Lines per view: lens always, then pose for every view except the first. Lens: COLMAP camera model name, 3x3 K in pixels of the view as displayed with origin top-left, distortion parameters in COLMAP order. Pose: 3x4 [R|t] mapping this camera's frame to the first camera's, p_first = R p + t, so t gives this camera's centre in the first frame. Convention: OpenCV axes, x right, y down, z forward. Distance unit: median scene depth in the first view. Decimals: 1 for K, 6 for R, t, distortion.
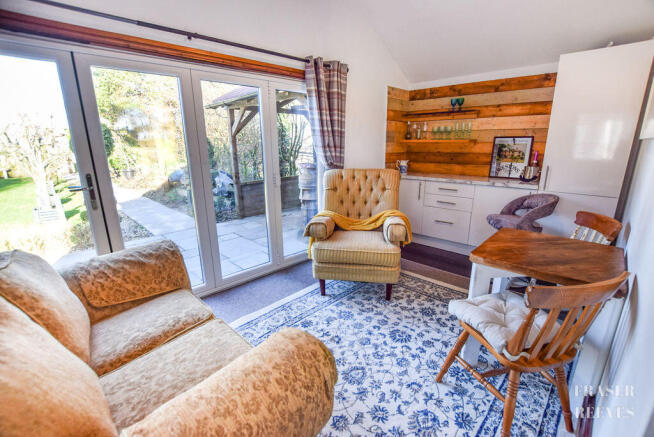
lens RADIAL K [[289.5, 0, 327.0], [0, 289.5, 218.5], [0, 0, 1]] dist [-0.026299, 0.000397]
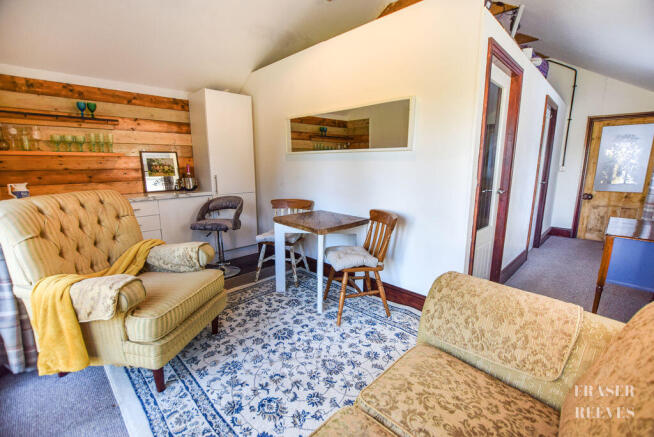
lens RADIAL K [[289.5, 0, 327.0], [0, 289.5, 218.5], [0, 0, 1]] dist [-0.026299, 0.000397]
pose [[0.007853, -0.176708, 0.984232, -0.597565], [0.248487, 0.953734, 0.169249, -0.111378], [-0.968603, 0.243240, 0.051399, 0.585355]]
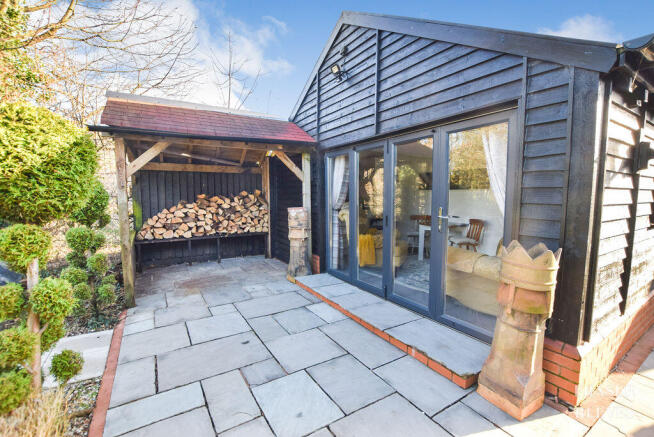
lens RADIAL K [[289.5, 0, 327.0], [0, 289.5, 218.5], [0, 0, 1]] dist [-0.026299, 0.000397]
pose [[0.232253, -0.072628, 0.969940, -1.917634], [0.242801, 0.969968, 0.014491, -0.219808], [-0.941863, 0.232137, 0.242912, 0.970284]]
